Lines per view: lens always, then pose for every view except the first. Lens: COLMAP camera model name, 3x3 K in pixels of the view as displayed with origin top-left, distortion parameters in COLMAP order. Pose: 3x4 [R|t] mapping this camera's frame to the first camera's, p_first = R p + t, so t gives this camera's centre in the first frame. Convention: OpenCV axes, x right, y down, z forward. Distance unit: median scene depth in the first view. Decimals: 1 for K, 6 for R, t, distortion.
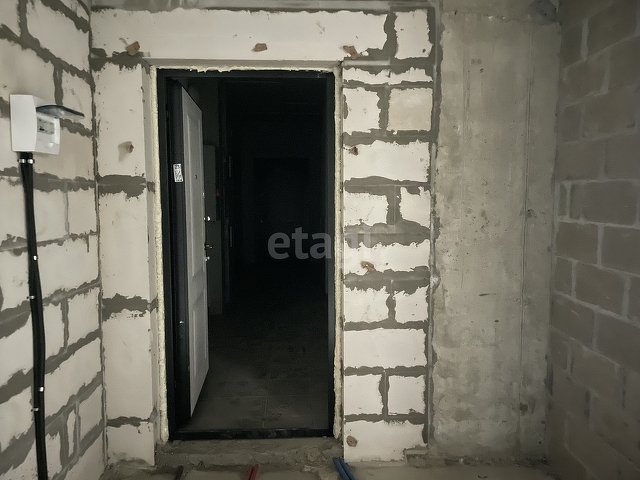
lens RADIAL K [[495.1, 0, 320.3], [0, 495.1, 239.0], [0, 0, 1]] dist [0.051766, -0.034936]
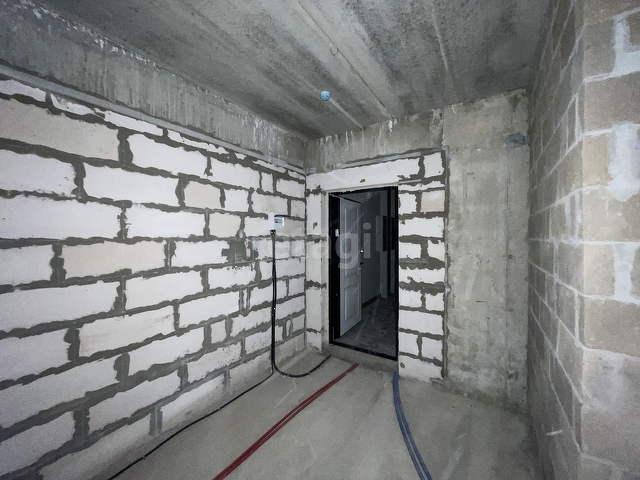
lens RADIAL K [[257.4, 0, 321.0], [0, 257.4, 238.0], [0, 0, 1]] dist [-0.004759, -0.000093]
pose [[0.815818, 0.007419, -0.578261, 0.404558], [-0.050811, 0.996970, -0.058894, -0.030857], [0.576072, 0.077429, 0.813723, -0.078880]]
